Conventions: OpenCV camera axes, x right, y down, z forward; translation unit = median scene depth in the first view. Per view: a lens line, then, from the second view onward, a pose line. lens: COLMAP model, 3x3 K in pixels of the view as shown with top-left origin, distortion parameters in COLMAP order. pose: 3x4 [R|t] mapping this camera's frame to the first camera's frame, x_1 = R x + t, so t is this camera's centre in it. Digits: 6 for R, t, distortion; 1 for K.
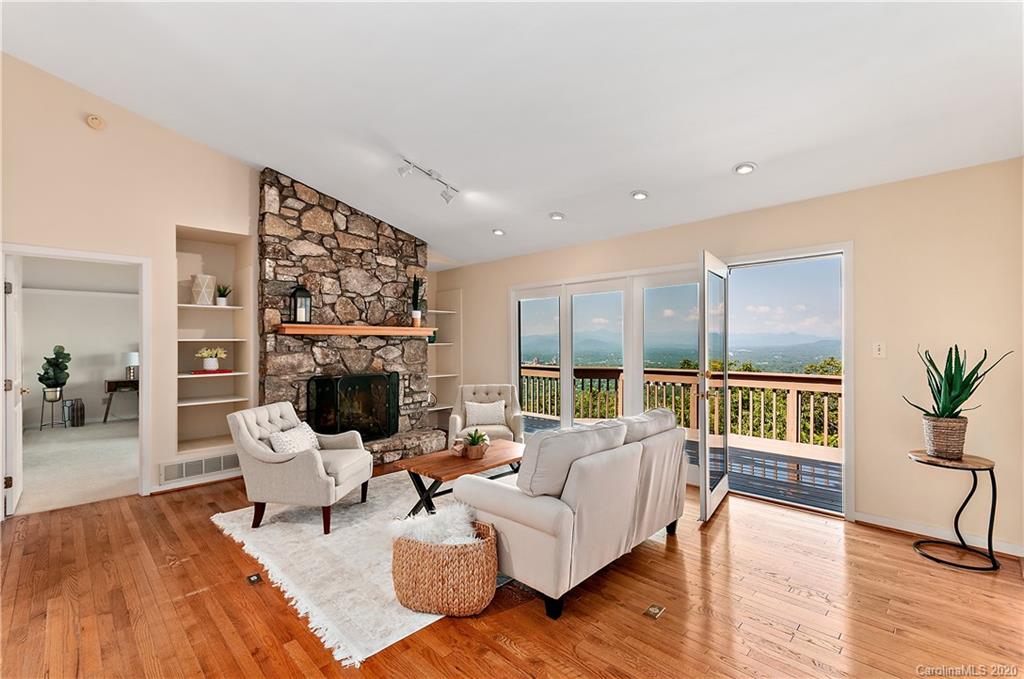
lens RADIAL K [[456.9, 0, 512.7], [0, 456.9, 342.2], [0, 0, 1]] dist [0.008981, 0.000150]
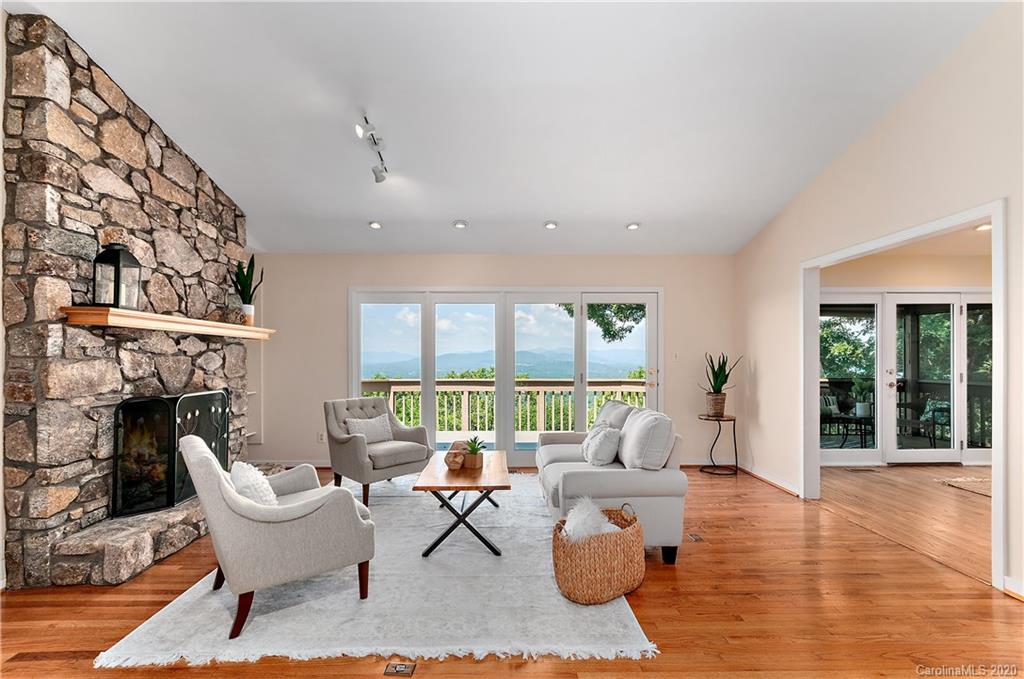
lens RADIAL K [[456.9, 0, 508.7], [0, 456.9, 359.8], [0, 0, 1]] dist [0.008981, 0.000150]
pose [[0.687492, 0.004749, 0.726177, -0.510739], [-0.004496, 0.999987, -0.002284, 0.021718], [-0.726178, -0.001694, 0.687504, 0.208596]]
